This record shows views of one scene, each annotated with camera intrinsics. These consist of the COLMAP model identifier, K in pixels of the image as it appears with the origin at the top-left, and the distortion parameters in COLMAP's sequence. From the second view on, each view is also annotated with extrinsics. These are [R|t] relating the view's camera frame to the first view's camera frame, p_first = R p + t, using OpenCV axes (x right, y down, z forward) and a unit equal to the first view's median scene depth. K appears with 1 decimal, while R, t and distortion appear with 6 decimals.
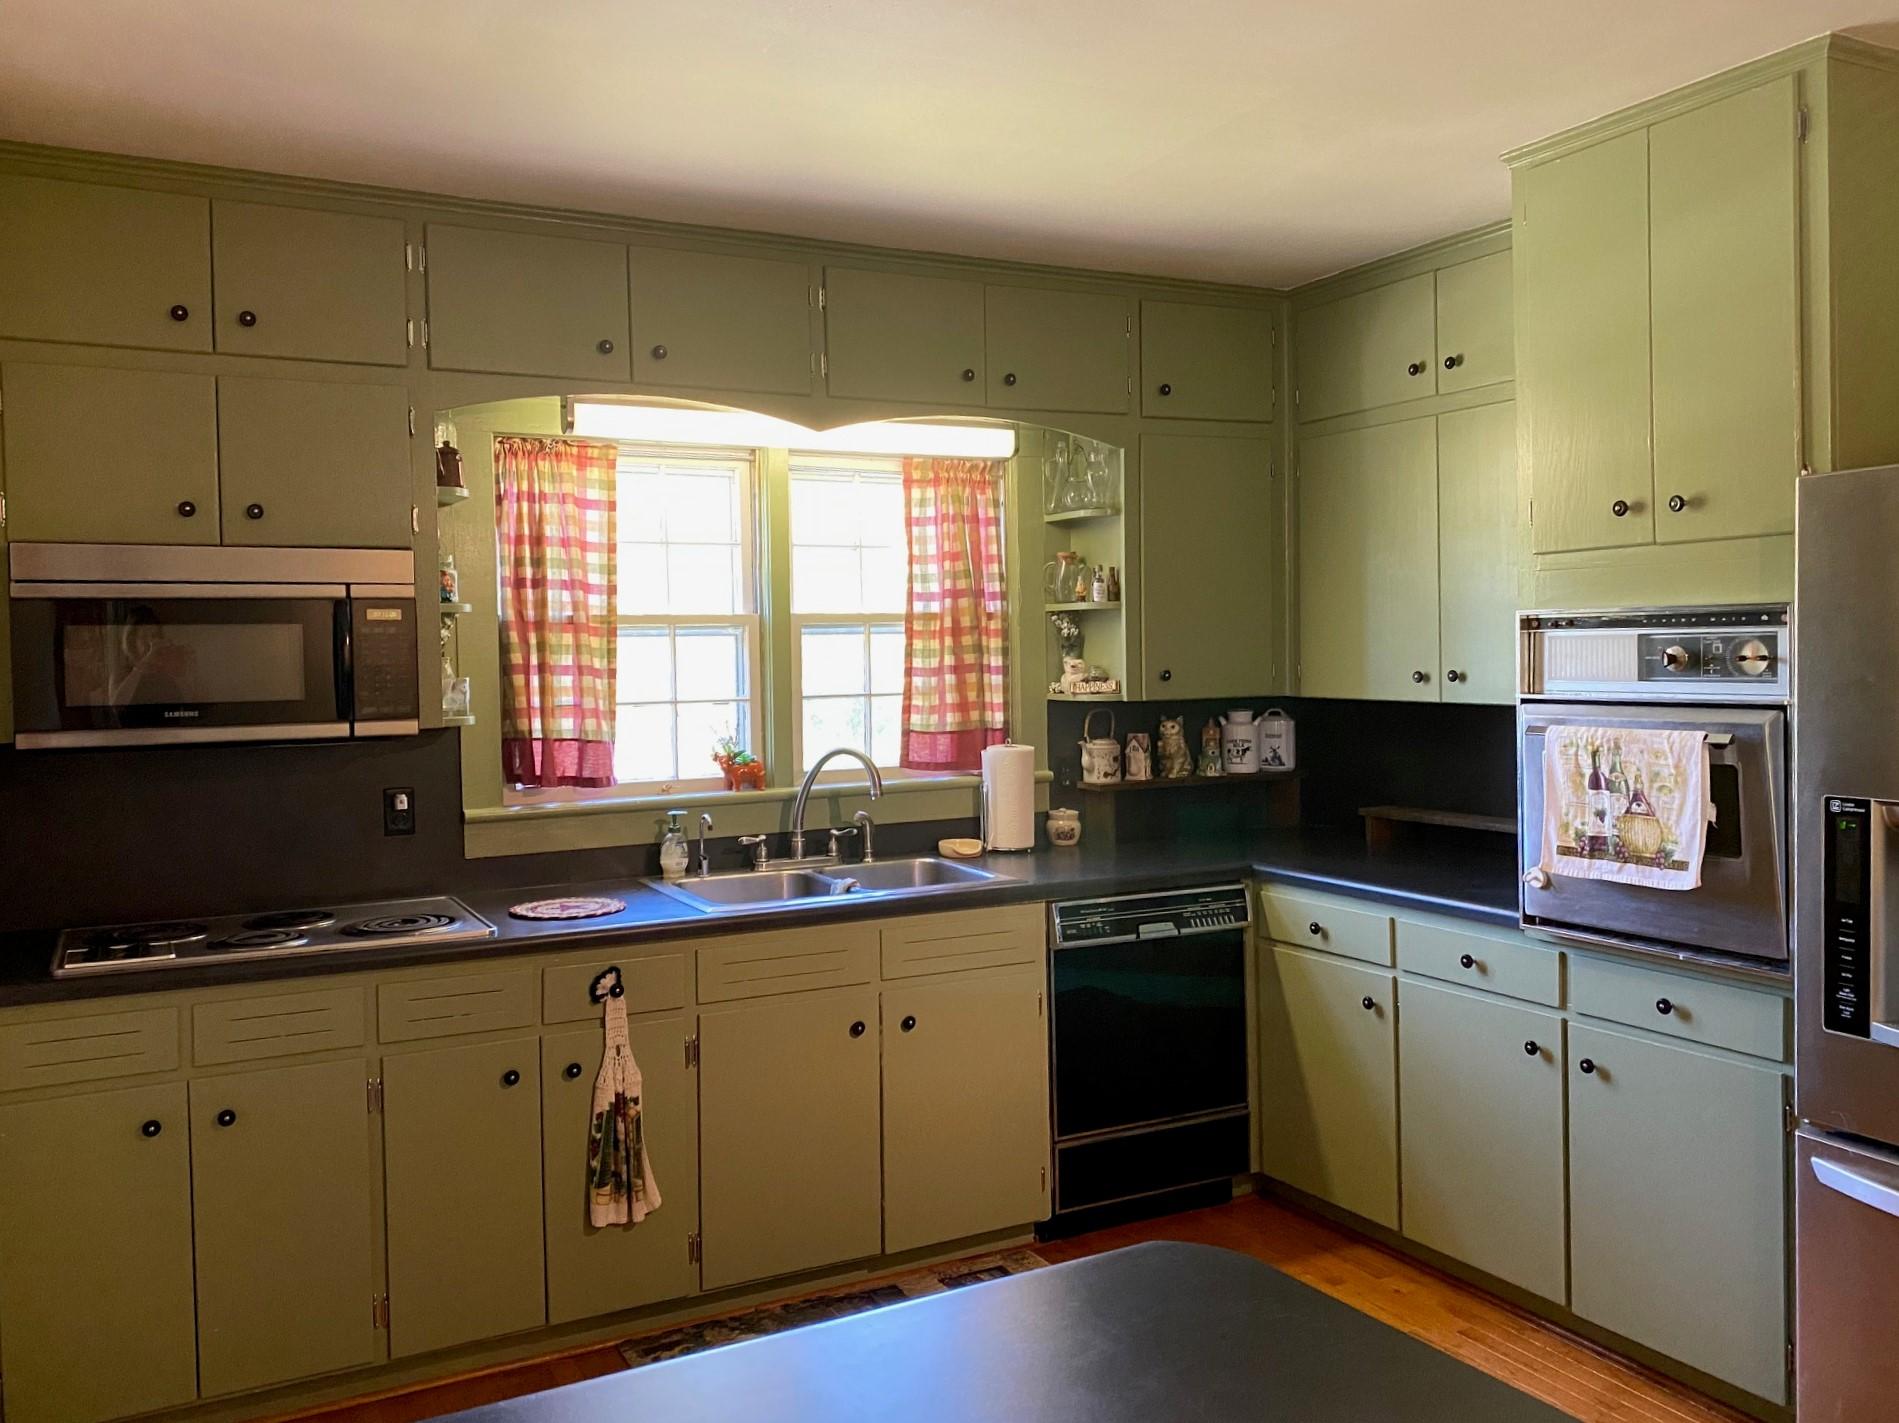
lens RADIAL K [[1534.9, 0, 956.2], [0, 1534.9, 694.9], [0, 0, 1]] dist [0.111091, -0.197890]
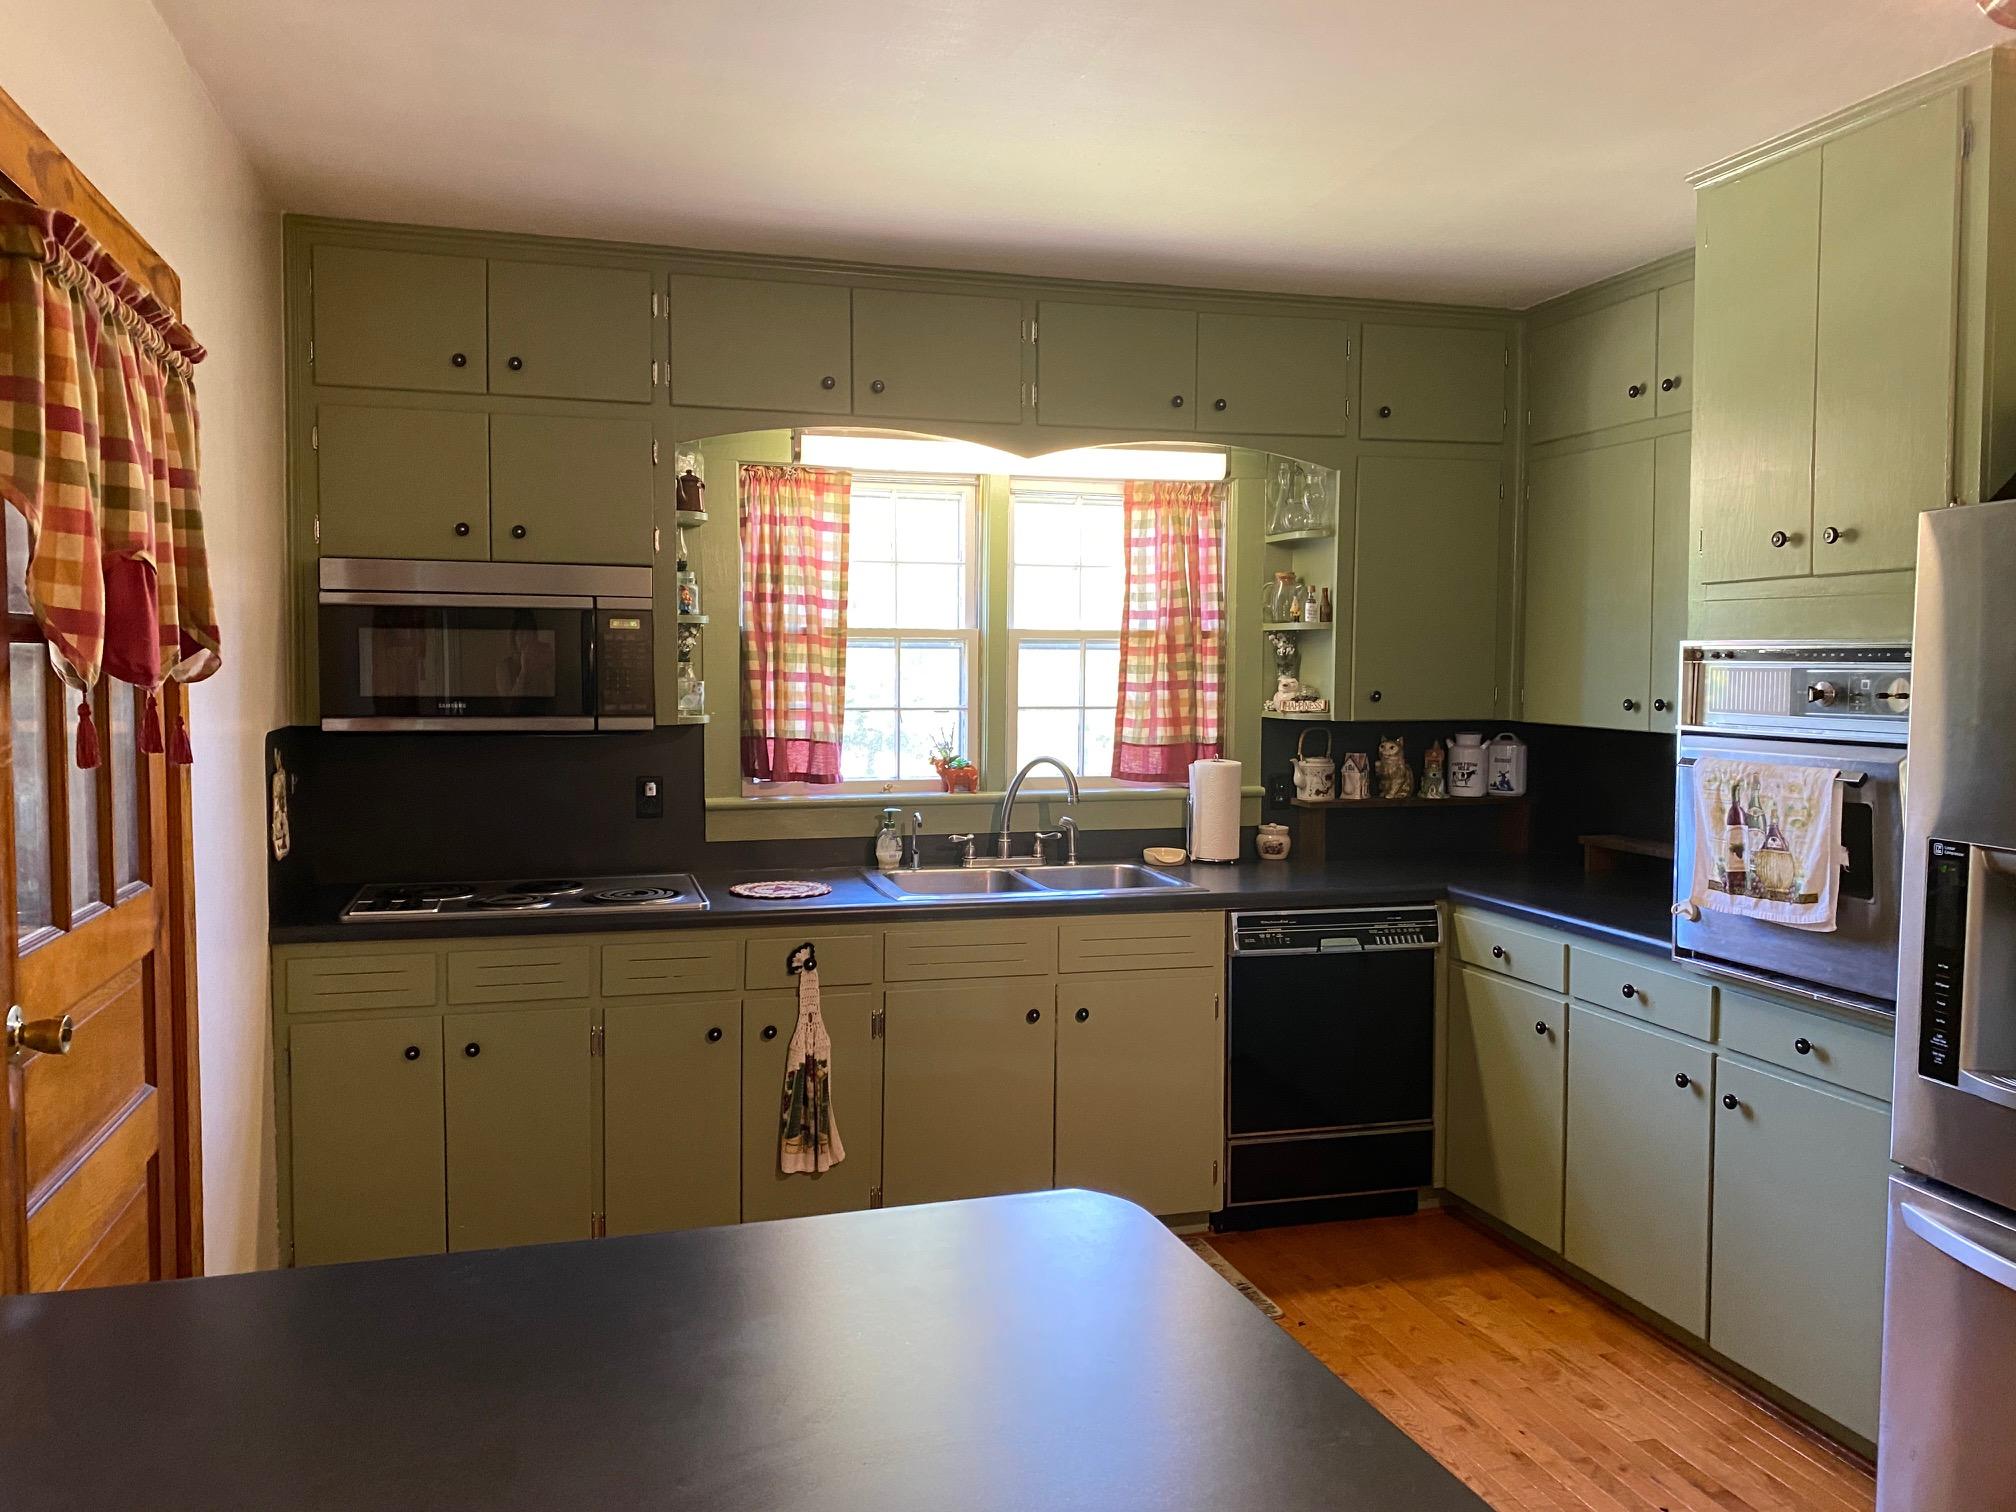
lens RADIAL K [[1538.9, 0, 1011.4], [0, 1538.9, 745.3], [0, 0, 1]] dist [0.105002, -0.151997]
pose [[0.979050, 0.034462, -0.200684, 0.135628], [-0.029272, 0.999157, 0.028774, -0.003760], [0.201506, -0.022297, 0.979233, -0.058695]]
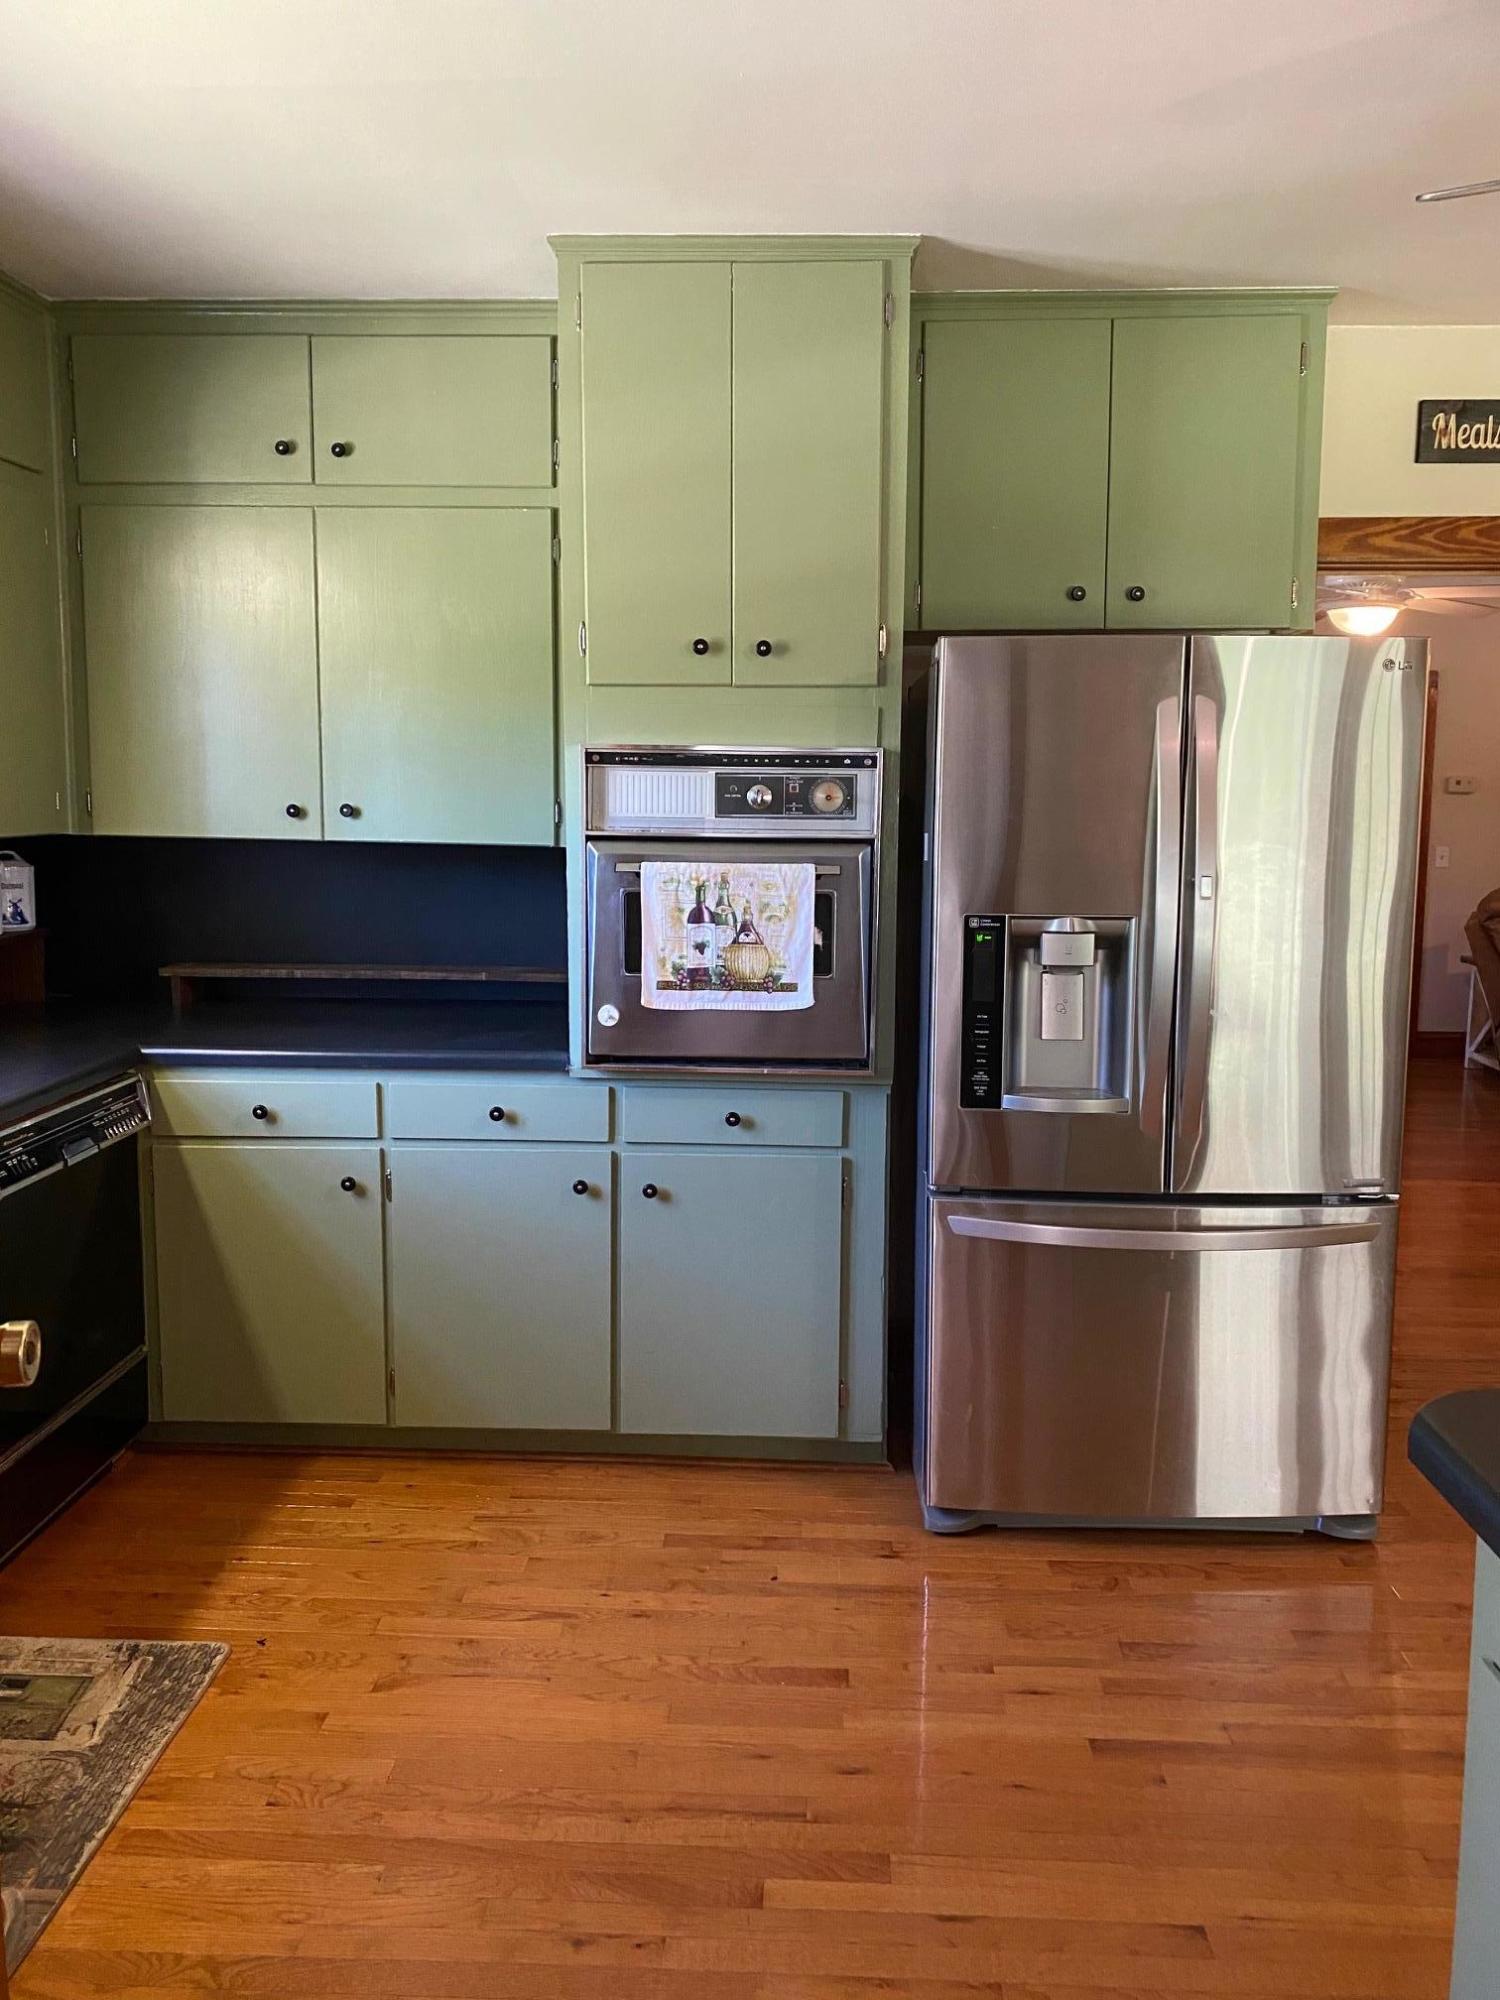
lens RADIAL K [[1526.7, 0, 754.3], [0, 1526.7, 965.4], [0, 0, 1]] dist [0.105002, -0.151997]
pose [[0.507553, -0.077145, 0.858160, -0.383158], [0.005150, 0.996238, 0.086512, 0.001122], [-0.861605, -0.039490, 0.506040, 0.394408]]
